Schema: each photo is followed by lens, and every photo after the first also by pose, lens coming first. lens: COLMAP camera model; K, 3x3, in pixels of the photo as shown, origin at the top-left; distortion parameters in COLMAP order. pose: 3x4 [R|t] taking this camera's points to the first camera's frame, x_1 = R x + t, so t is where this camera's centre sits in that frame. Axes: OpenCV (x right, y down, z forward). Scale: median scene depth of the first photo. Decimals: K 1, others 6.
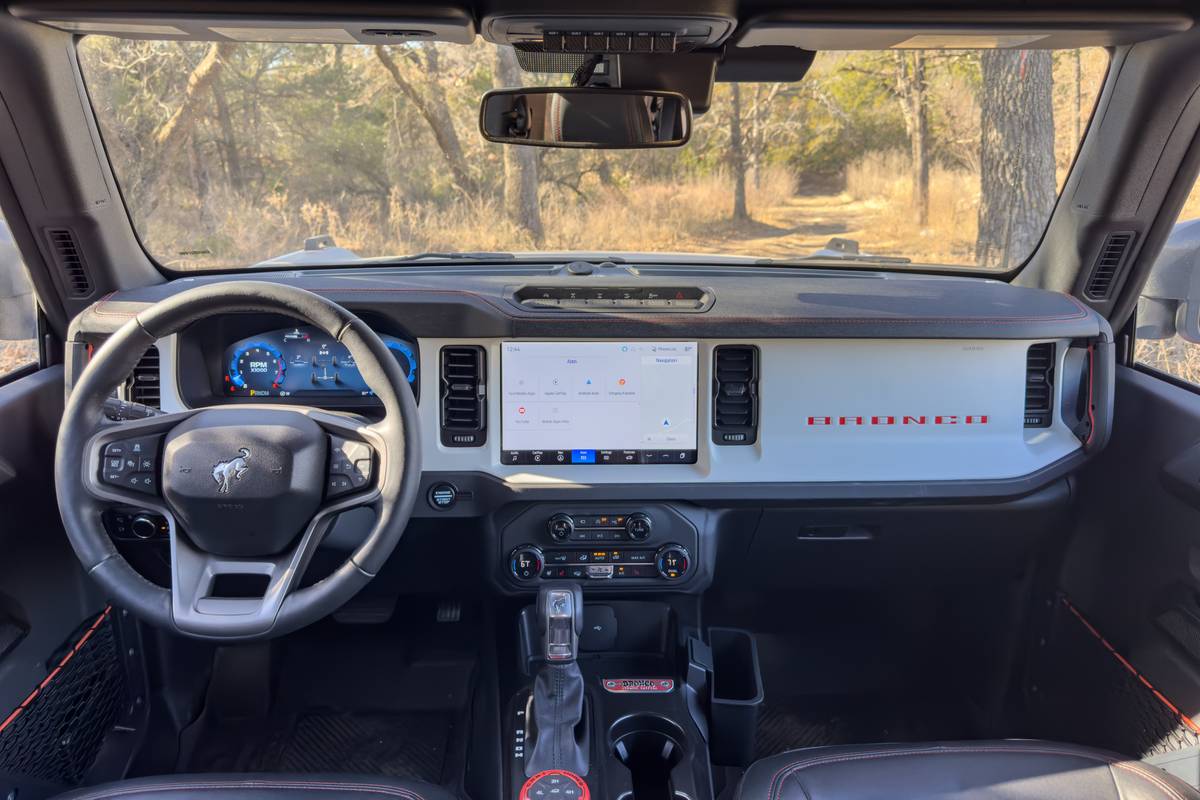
lens RADIAL K [[846.5, 0, 619.1], [0, 846.5, 355.2], [0, 0, 1]] dist [0.103159, -0.185419]
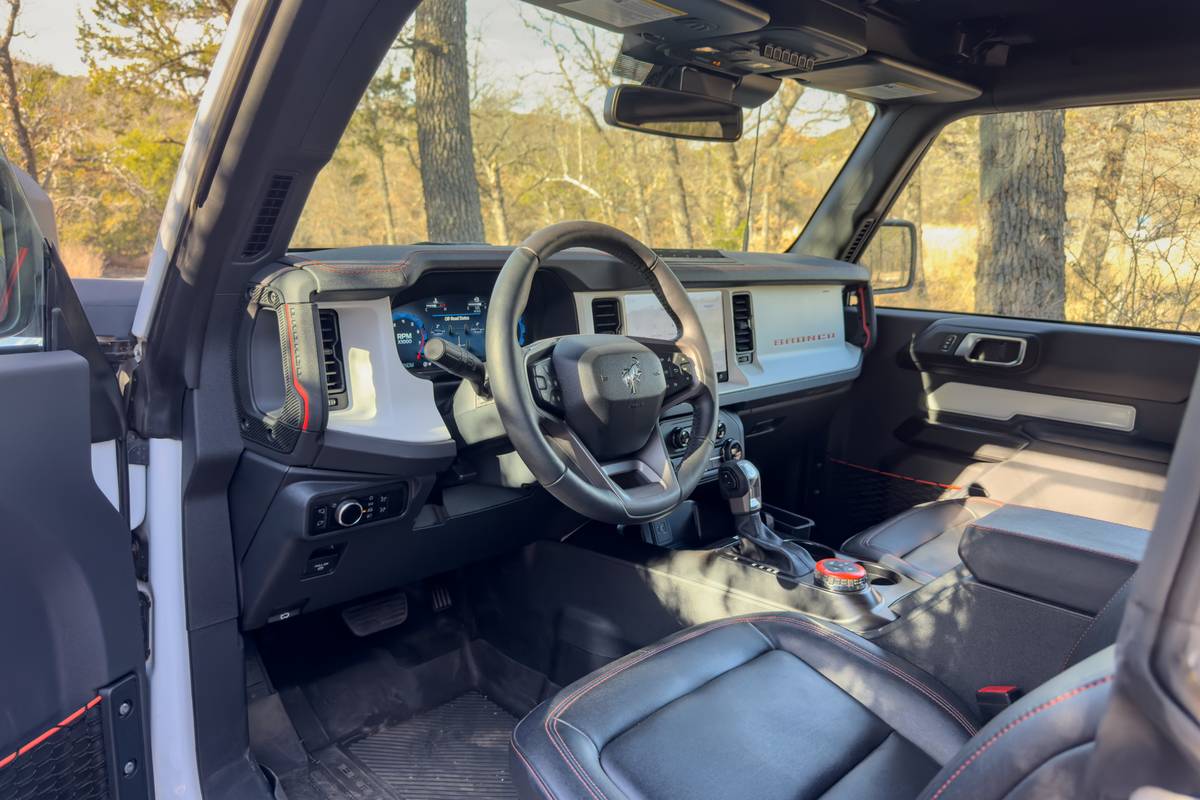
lens RADIAL K [[858.8, 0, 600.0], [0, 858.8, 400.0], [0, 0, 1]] dist [0.086500, -0.139999]
pose [[0.728660, -0.117571, 0.674709, -0.217509], [0.149975, 0.988636, 0.010307, 0.024993], [-0.668253, 0.093679, 0.738012, 0.028268]]
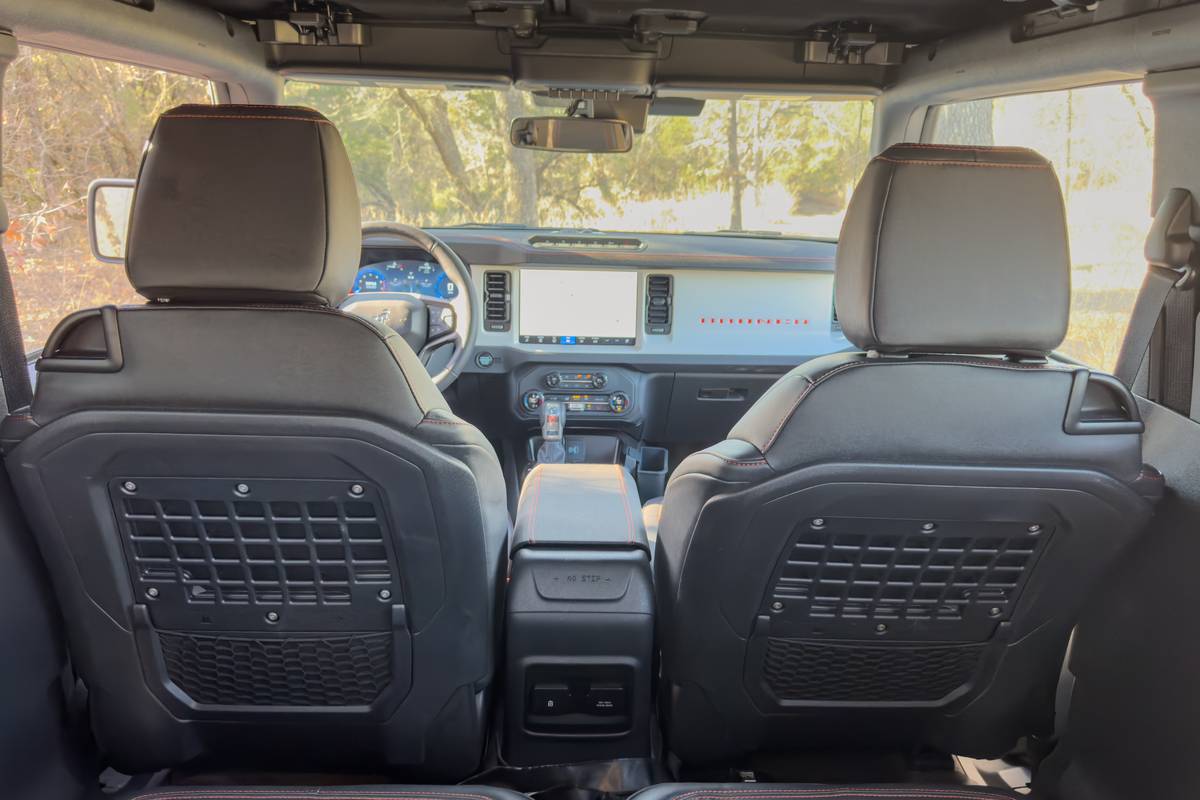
lens RADIAL K [[858.8, 0, 600.0], [0, 858.8, 400.0], [0, 0, 1]] dist [0.086500, -0.139999]
pose [[0.999670, 0.017734, -0.018589, 0.012194], [-0.017215, 0.999467, 0.027743, 0.041914], [0.019071, -0.027413, 0.999442, -0.154357]]
